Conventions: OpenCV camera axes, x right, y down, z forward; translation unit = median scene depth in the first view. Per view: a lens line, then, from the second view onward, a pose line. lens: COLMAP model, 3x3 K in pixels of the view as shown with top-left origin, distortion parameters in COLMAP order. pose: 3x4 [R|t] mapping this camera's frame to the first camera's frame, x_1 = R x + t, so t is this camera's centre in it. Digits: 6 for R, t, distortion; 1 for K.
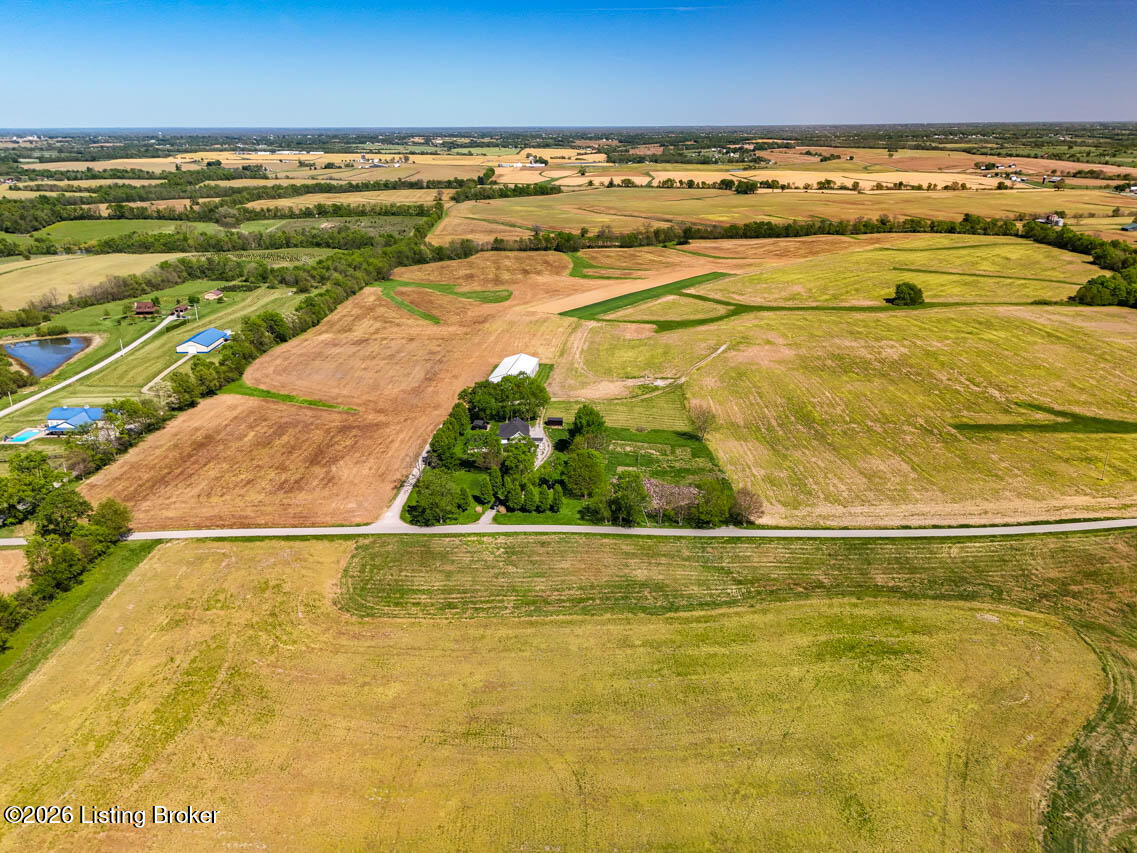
lens RADIAL K [[831.4, 0, 571.7], [0, 831.4, 425.0], [0, 0, 1]] dist [0.050796, -0.042743]
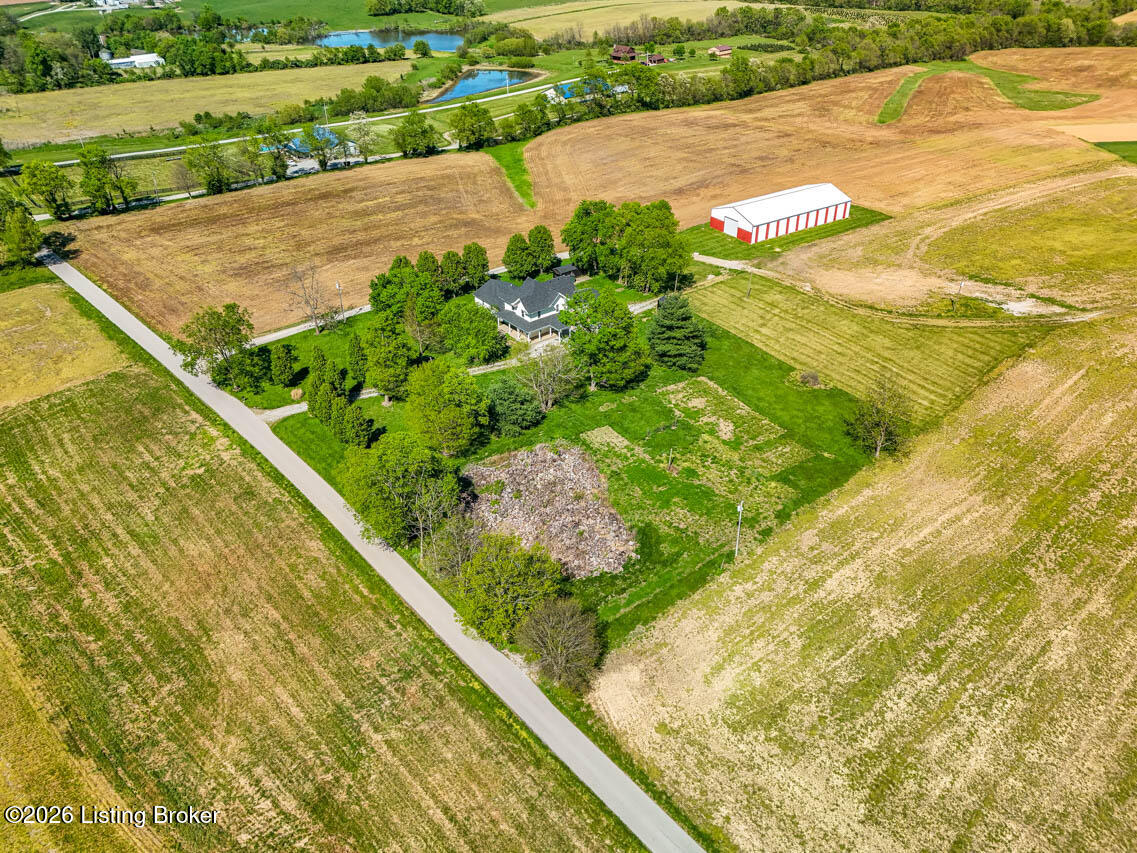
lens RADIAL K [[831.4, 0, 575.2], [0, 831.4, 434.3], [0, 0, 1]] dist [0.050796, -0.042743]
pose [[0.652366, 0.411331, -0.636574, 0.316324], [-0.249468, 0.909648, 0.332124, -0.092442], [0.715671, -0.057861, 0.696037, 0.558523]]
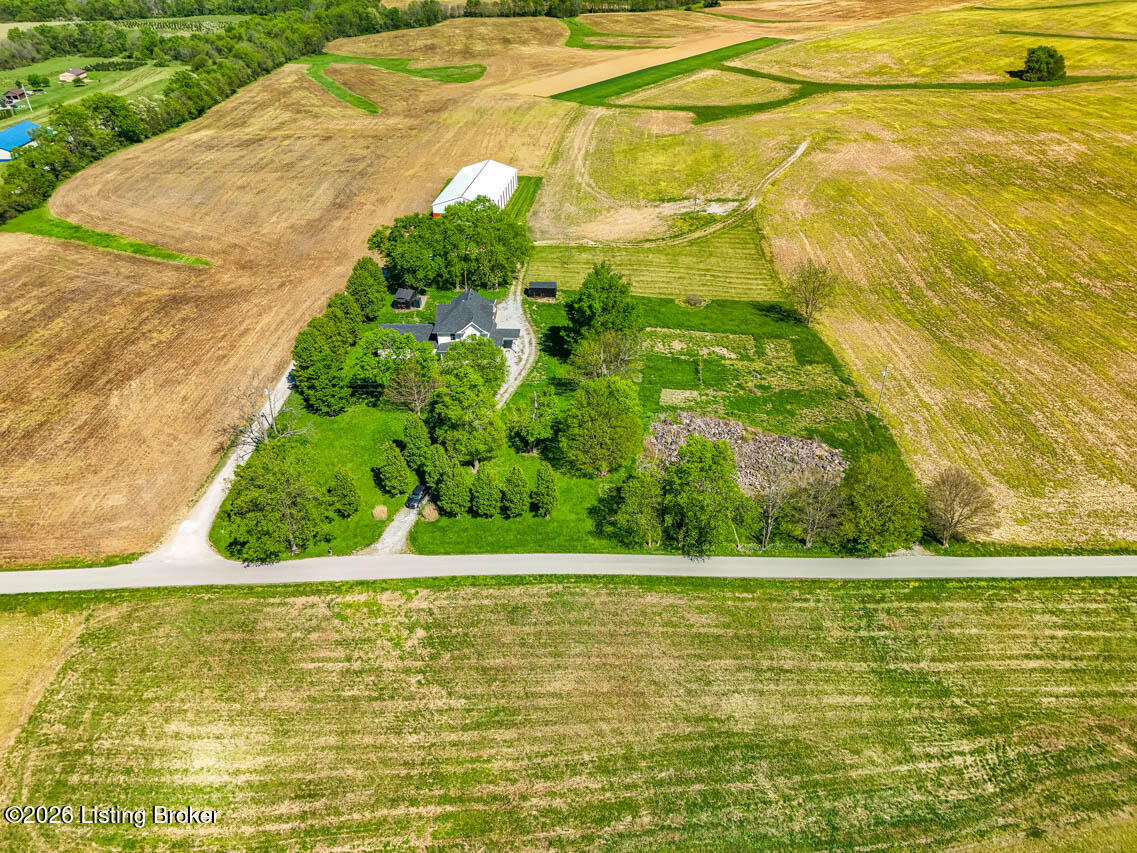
lens RADIAL K [[831.4, 0, 572.7], [0, 831.4, 431.7], [0, 0, 1]] dist [0.050796, -0.042743]
pose [[0.999953, -0.009594, 0.001080, -0.001437], [0.009083, 0.972758, 0.231644, -0.039979], [-0.003273, -0.231624, 0.972800, 0.422391]]
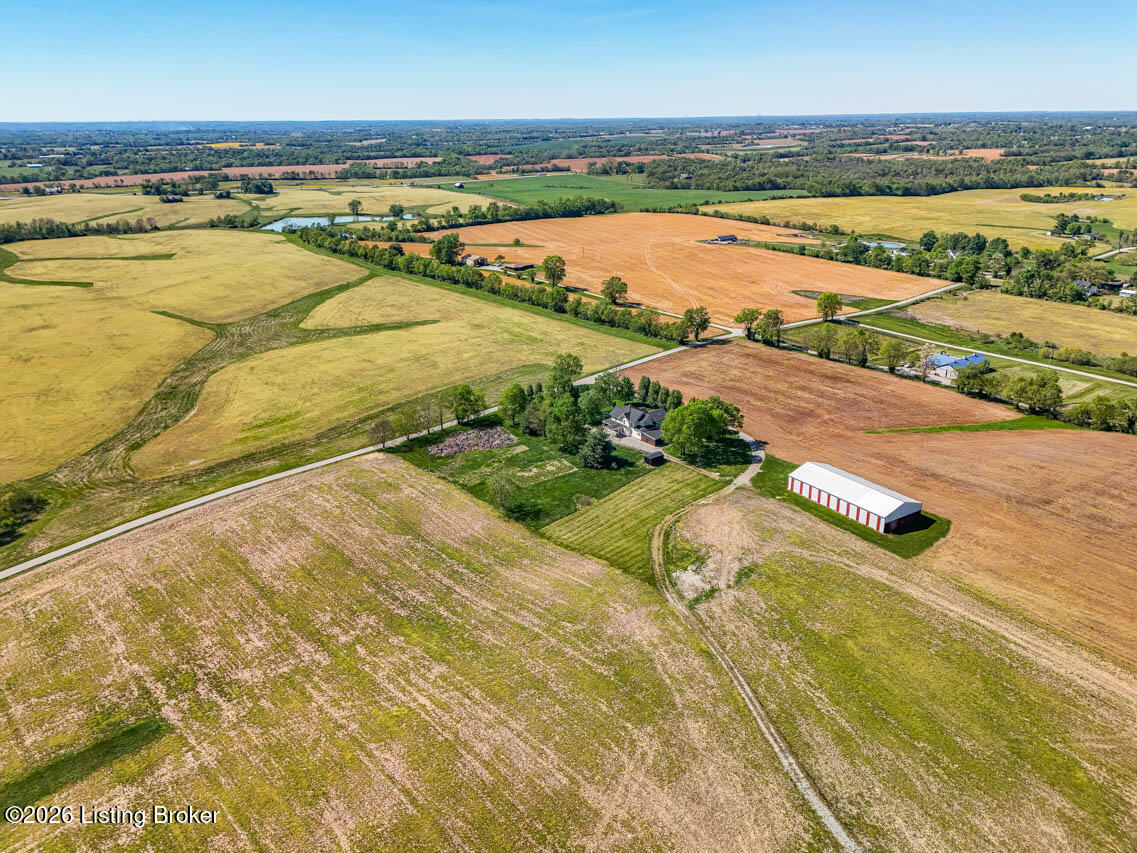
lens RADIAL K [[831.4, 0, 575.1], [0, 831.4, 431.9], [0, 0, 1]] dist [0.050796, -0.042743]
pose [[-0.755551, 0.245592, -0.607312, 0.554914], [-0.209207, 0.788061, 0.578958, -0.503857], [0.620786, 0.564486, -0.544040, 1.384378]]
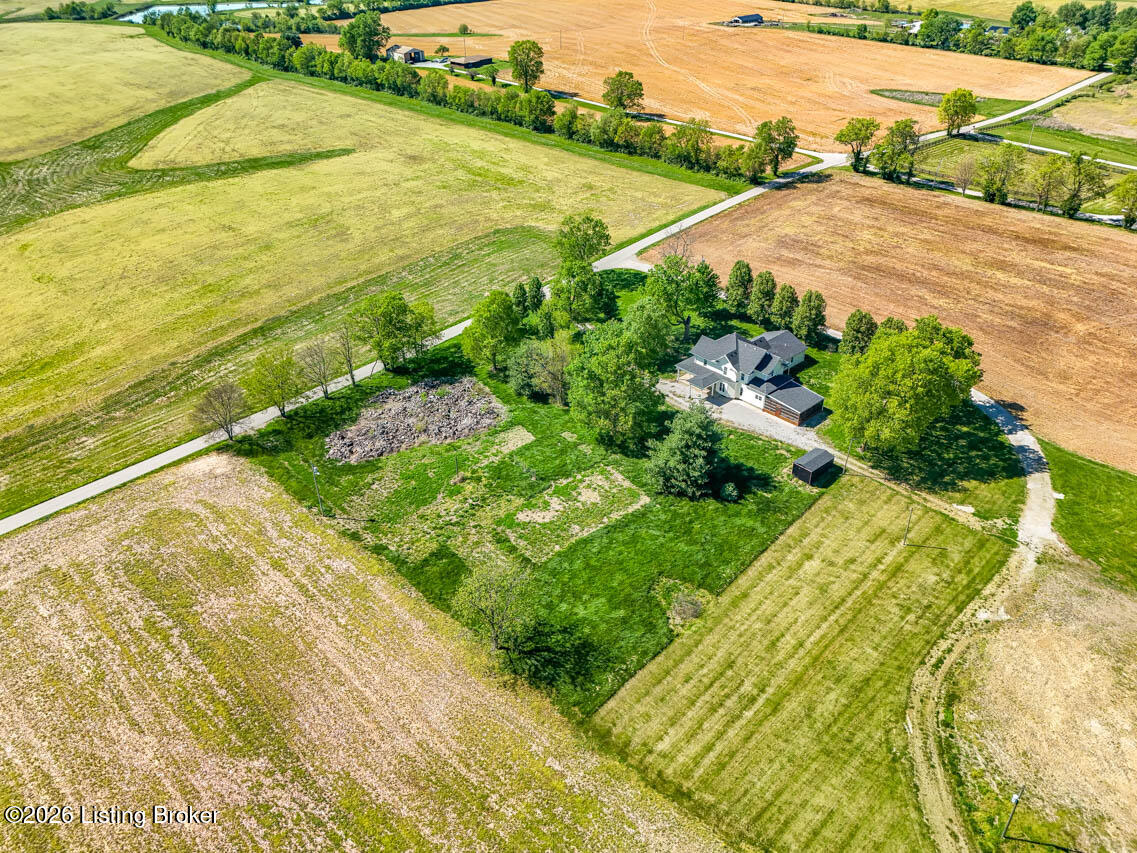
lens RADIAL K [[831.4, 0, 573.3], [0, 831.4, 429.3], [0, 0, 1]] dist [0.050796, -0.042743]
pose [[-0.714834, 0.392226, -0.578940, 0.283798], [-0.216447, 0.663136, 0.716520, -0.274591], [0.664954, 0.637502, -0.389136, 1.051780]]
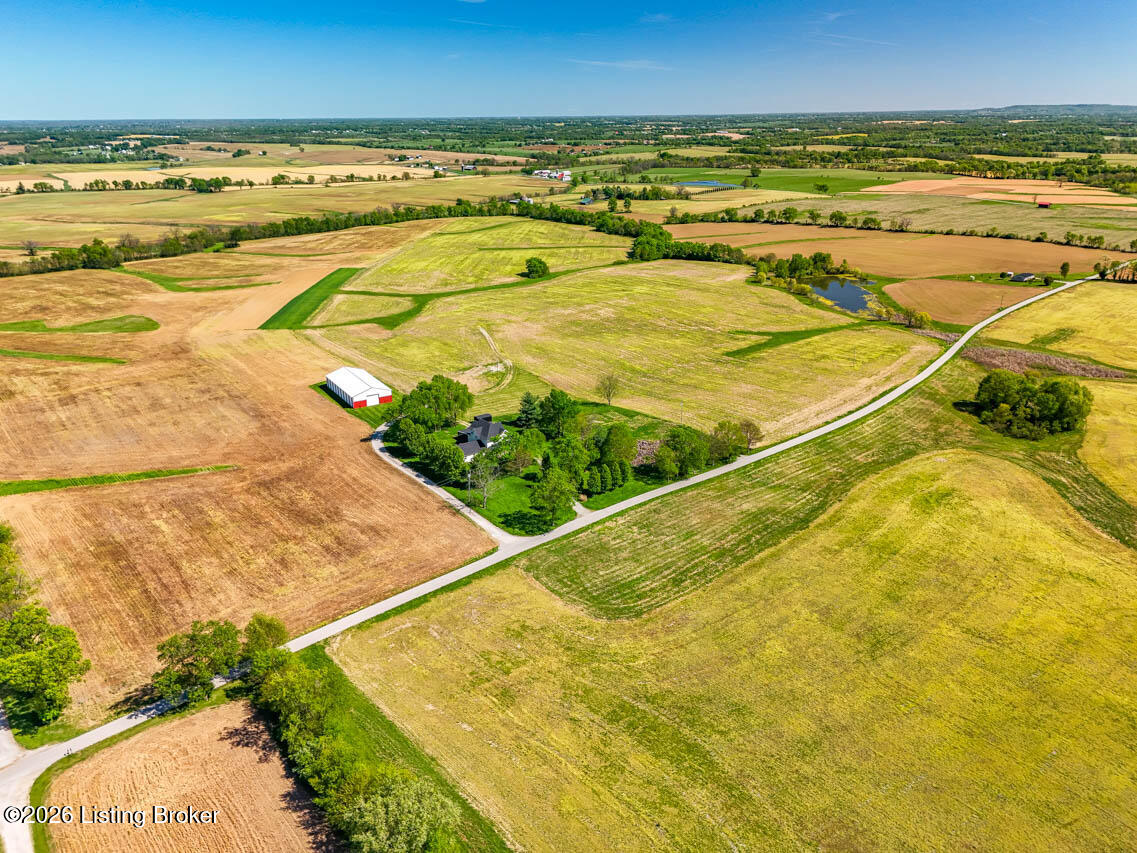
lens RADIAL K [[831.4, 0, 573.9], [0, 831.4, 427.2], [0, 0, 1]] dist [0.050796, -0.042743]
pose [[0.764177, -0.228174, 0.603299, -0.521440], [0.223755, 0.971033, 0.083833, -0.051660], [-0.604952, 0.070928, 0.793096, 0.159028]]
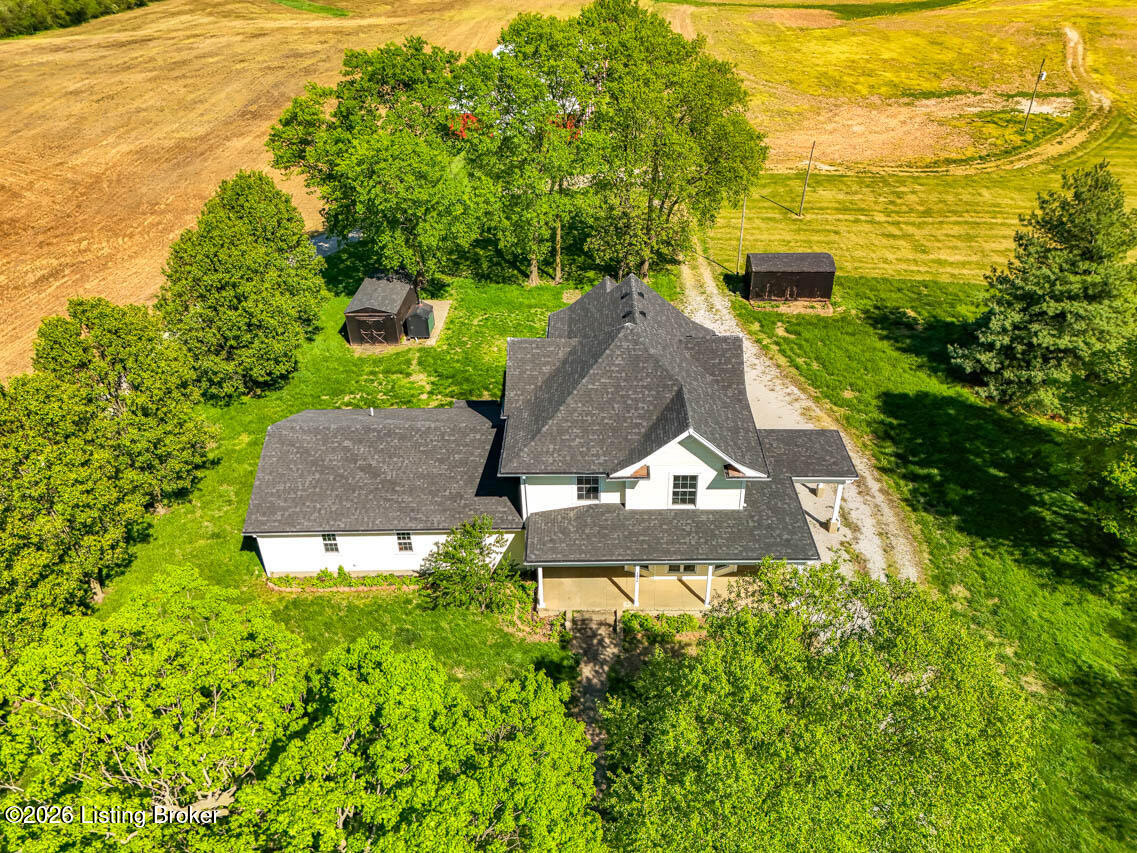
lens RADIAL K [[831.4, 0, 565.4], [0, 831.4, 428.9], [0, 0, 1]] dist [0.050796, -0.042743]
pose [[0.999756, -0.022062, 0.000644, -0.071121], [0.021311, 0.972490, 0.231966, -0.015211], [-0.005744, -0.231896, 0.972724, 0.792364]]
